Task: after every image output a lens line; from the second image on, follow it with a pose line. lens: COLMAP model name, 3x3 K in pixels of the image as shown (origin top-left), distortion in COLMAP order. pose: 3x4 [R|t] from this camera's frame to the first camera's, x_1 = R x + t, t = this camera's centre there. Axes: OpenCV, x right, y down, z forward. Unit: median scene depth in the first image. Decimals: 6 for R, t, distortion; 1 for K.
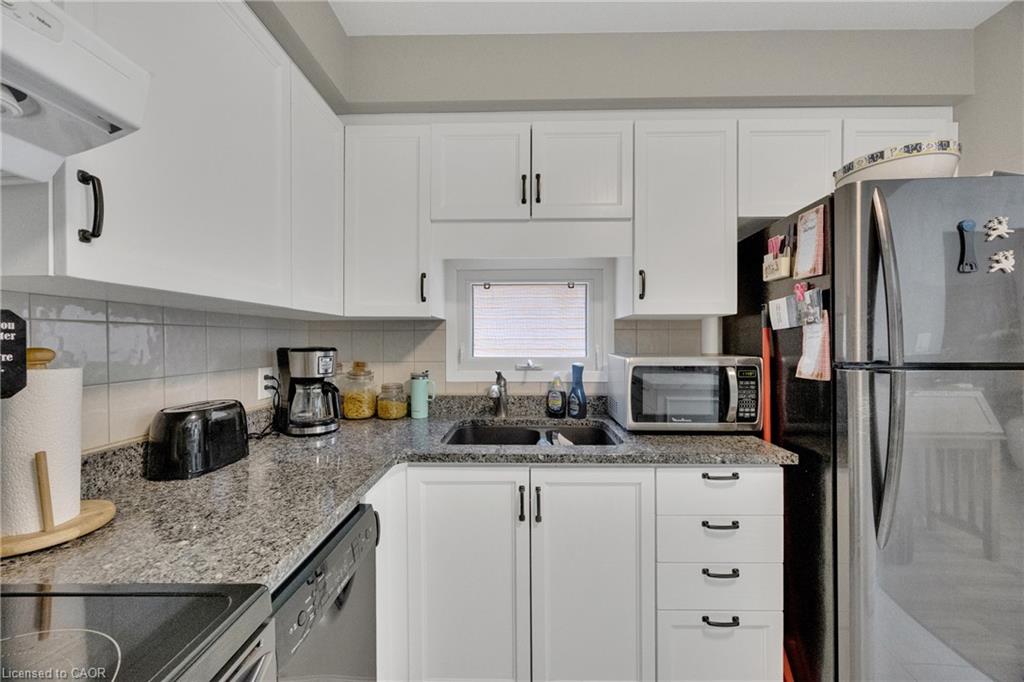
lens RADIAL K [[389.7, 0, 512.1], [0, 389.7, 341.9], [0, 0, 1]] dist [-0.002835, 0.000136]
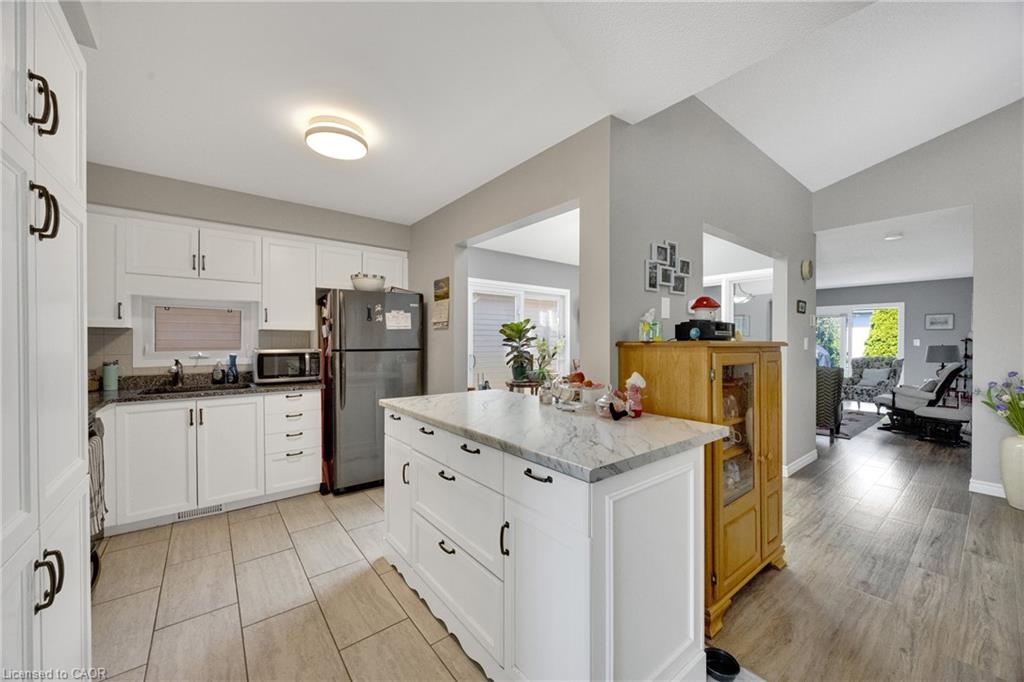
lens RADIAL K [[389.7, 0, 513.6], [0, 389.7, 344.7], [0, 0, 1]] dist [-0.002835, 0.000136]
pose [[0.774400, -0.001738, 0.632694, 0.033908], [-0.001060, 0.999991, 0.004044, 0.002487], [-0.632696, -0.003802, 0.774391, -1.364303]]
